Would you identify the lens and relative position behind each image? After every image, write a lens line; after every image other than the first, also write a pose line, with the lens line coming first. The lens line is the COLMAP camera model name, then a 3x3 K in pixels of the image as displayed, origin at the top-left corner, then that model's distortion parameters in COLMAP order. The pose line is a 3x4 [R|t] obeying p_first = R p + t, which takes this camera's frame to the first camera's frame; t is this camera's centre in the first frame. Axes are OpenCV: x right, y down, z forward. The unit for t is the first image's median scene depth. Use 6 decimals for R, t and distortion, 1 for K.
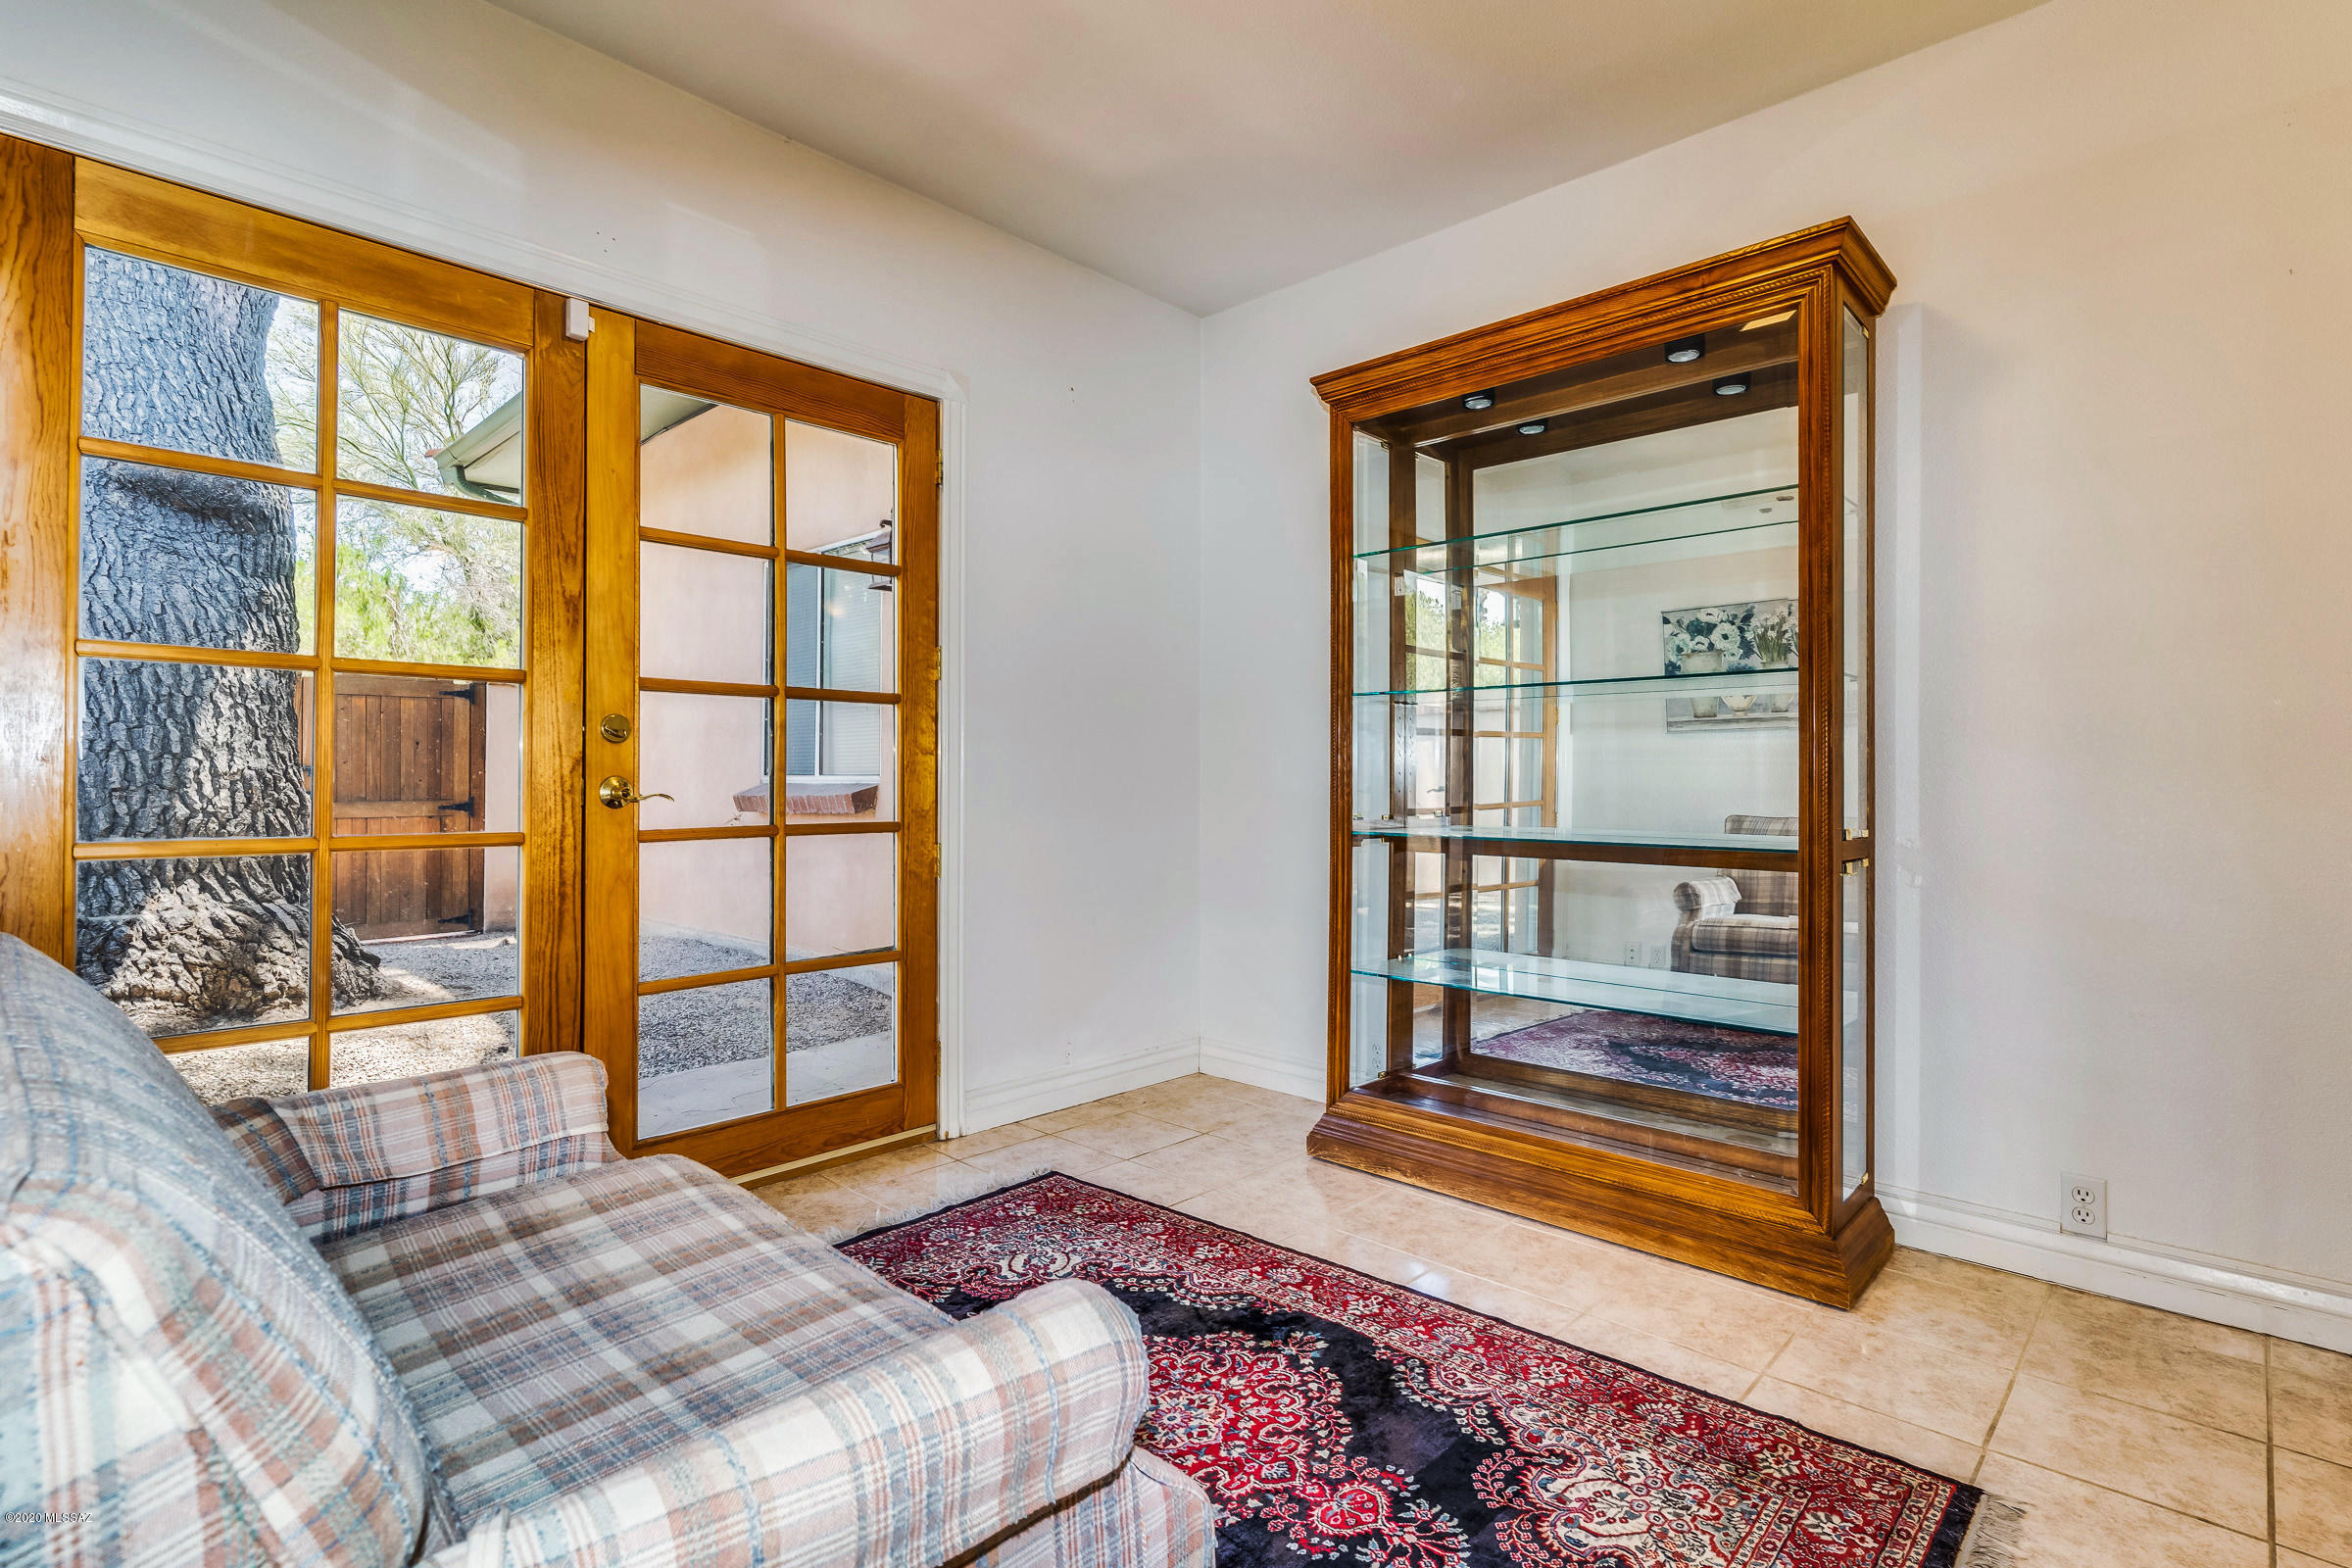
lens RADIAL K [[1135.5, 0, 1180.0], [0, 1135.5, 768.9], [0, 0, 1]] dist [0.000399, -0.000213]
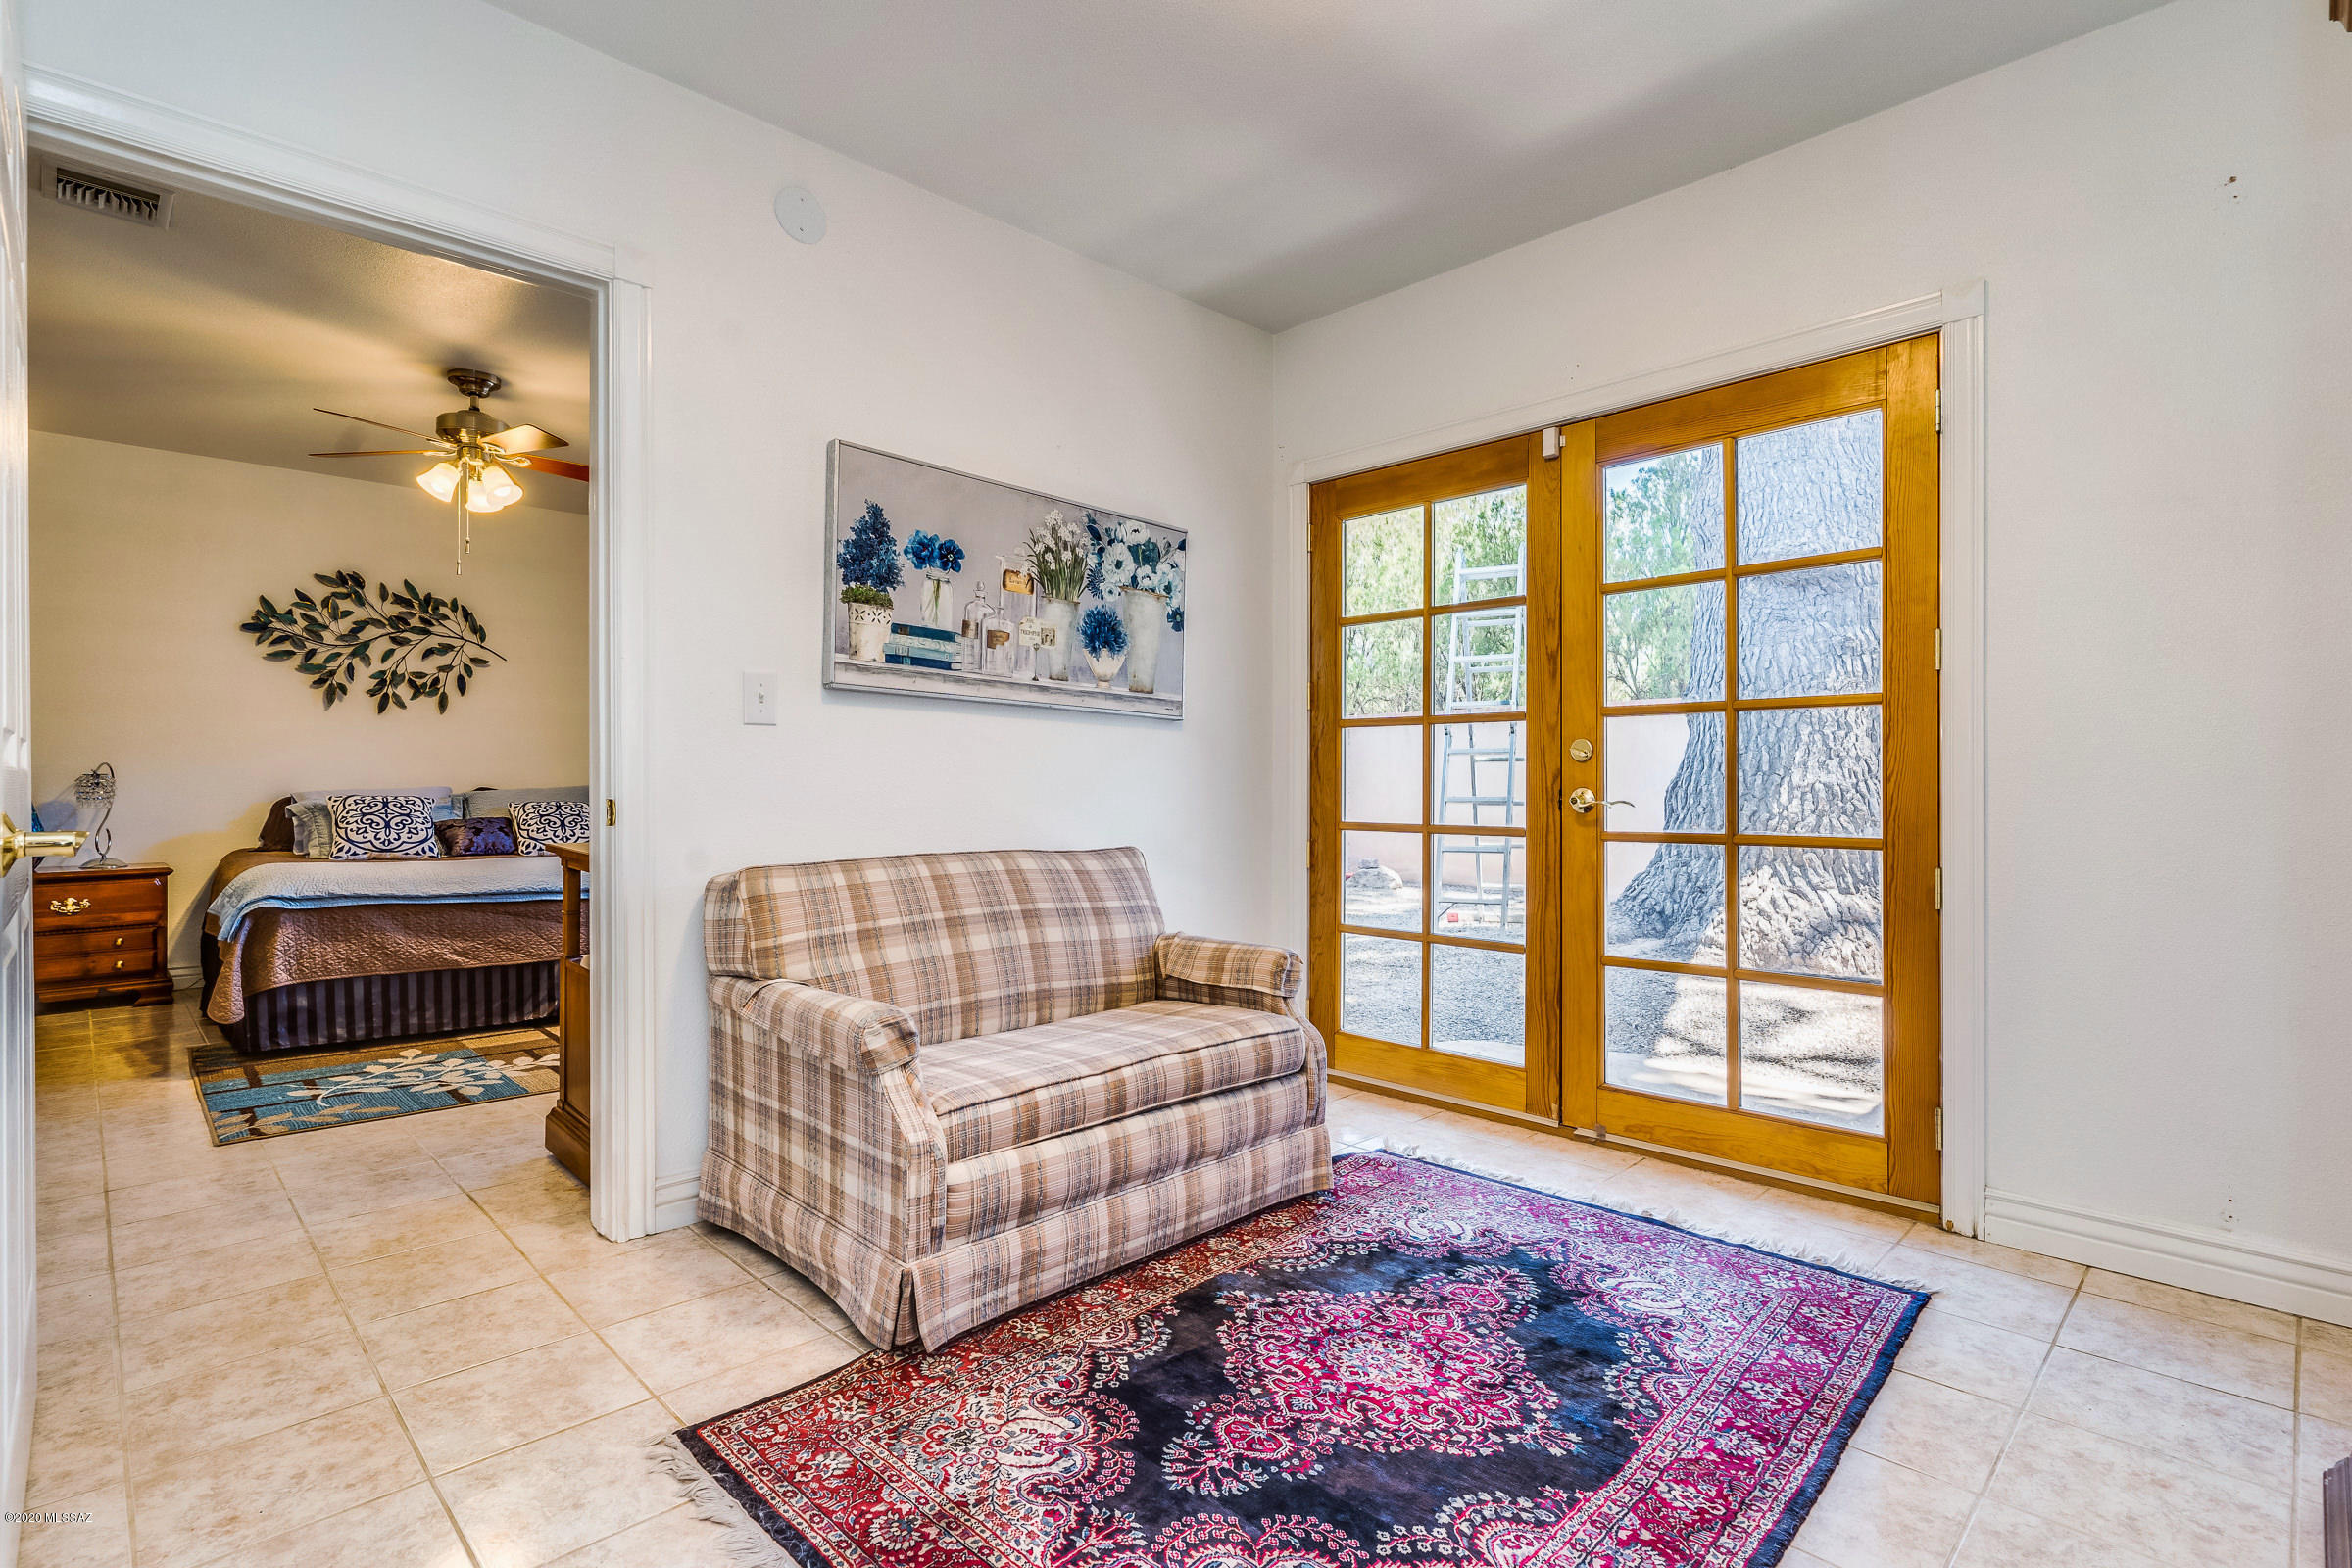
lens RADIAL K [[1136.5, 0, 1183.5], [0, 1136.5, 787.8], [0, 0, 1]] dist [-0.000755, -0.001460]
pose [[-0.037822, -0.004500, -0.999274, 0.717105], [0.008411, 0.999953, -0.004822, 0.008696], [0.999249, -0.008587, -0.037783, 0.550423]]
